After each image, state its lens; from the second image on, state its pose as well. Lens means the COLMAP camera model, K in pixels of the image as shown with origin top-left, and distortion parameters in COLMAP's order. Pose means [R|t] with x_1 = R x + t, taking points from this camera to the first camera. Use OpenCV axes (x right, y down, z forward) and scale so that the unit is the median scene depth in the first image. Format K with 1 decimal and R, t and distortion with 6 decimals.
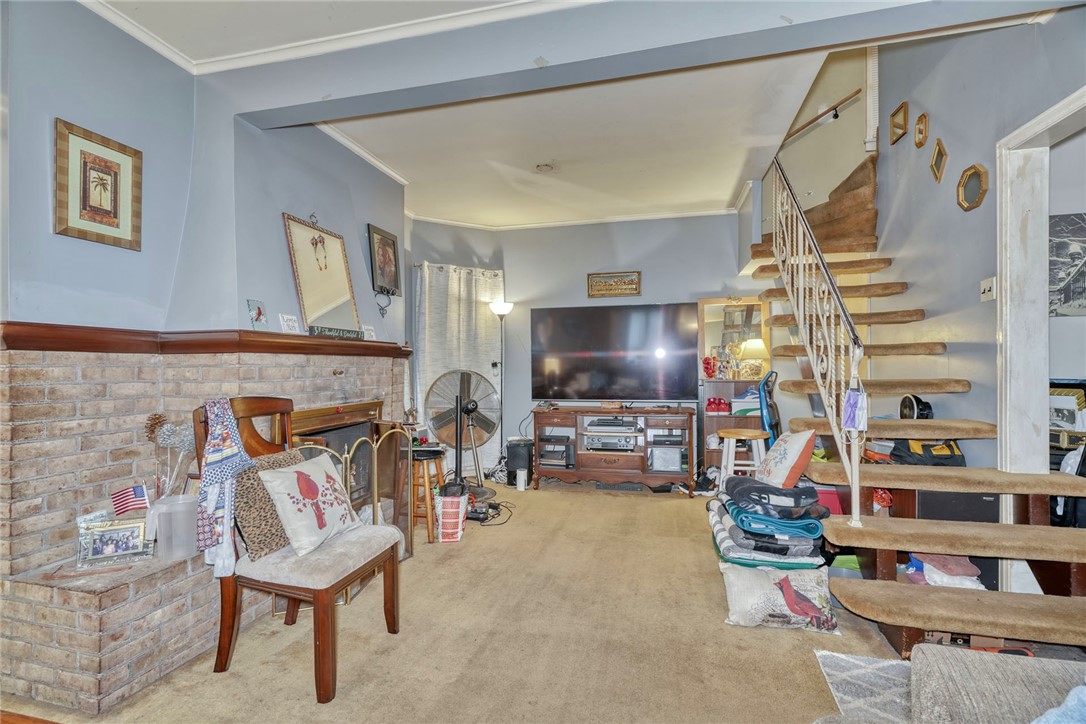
lens RADIAL K [[490.1, 0, 542.1], [0, 490.1, 365.3], [0, 0, 1]] dist [-0.002777, -0.000116]
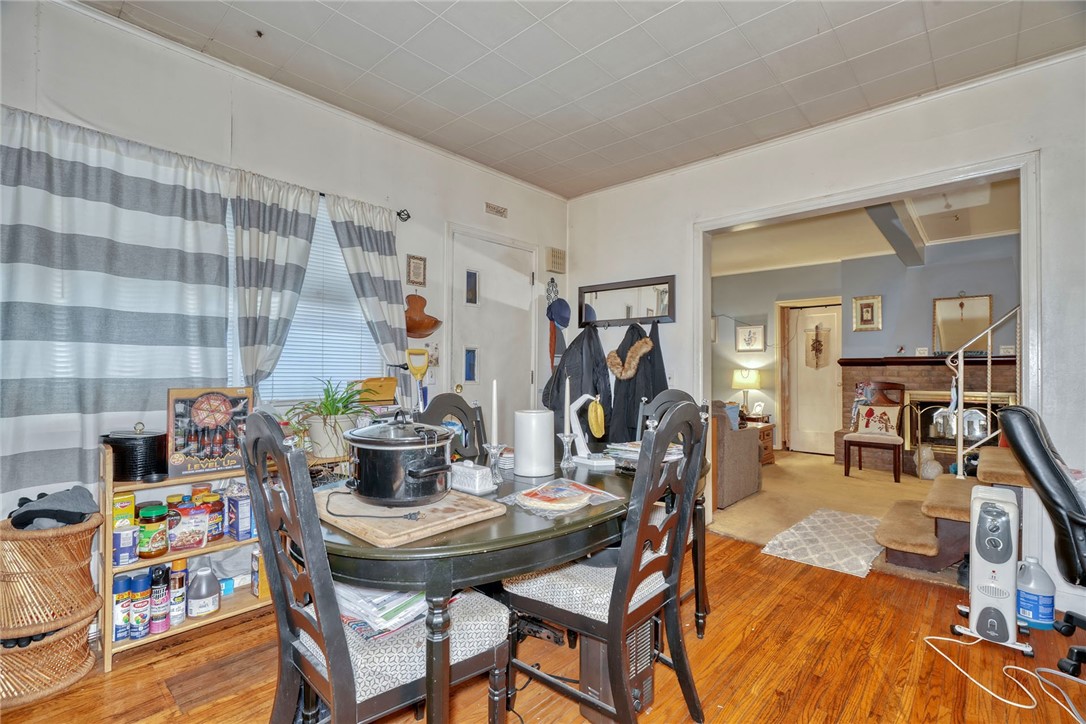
lens RADIAL K [[506.1, 0, 537.4], [0, 506.1, 377.6], [0, 0, 1]] dist [-0.003468, 0.000425]
pose [[-0.459247, 0.007451, -0.888278, 2.319130], [0.000156, 0.999965, 0.008307, 0.013820], [0.888309, 0.003677, -0.459232, 0.495879]]
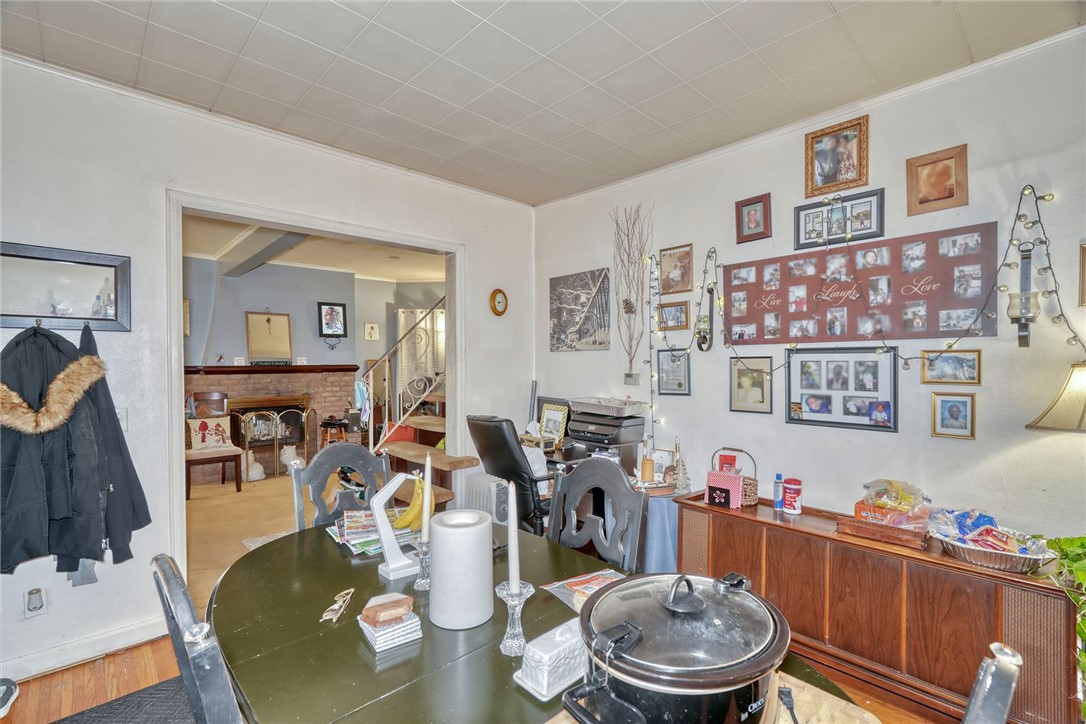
lens RADIAL K [[490.1, 0, 542.1], [0, 490.1, 365.3], [0, 0, 1]] dist [-0.002777, -0.000116]
pose [[0.843633, 0.003715, -0.536908, 1.943015], [0.001843, 0.999950, 0.009815, -0.084578], [0.536918, -0.009270, 0.843584, -0.195274]]
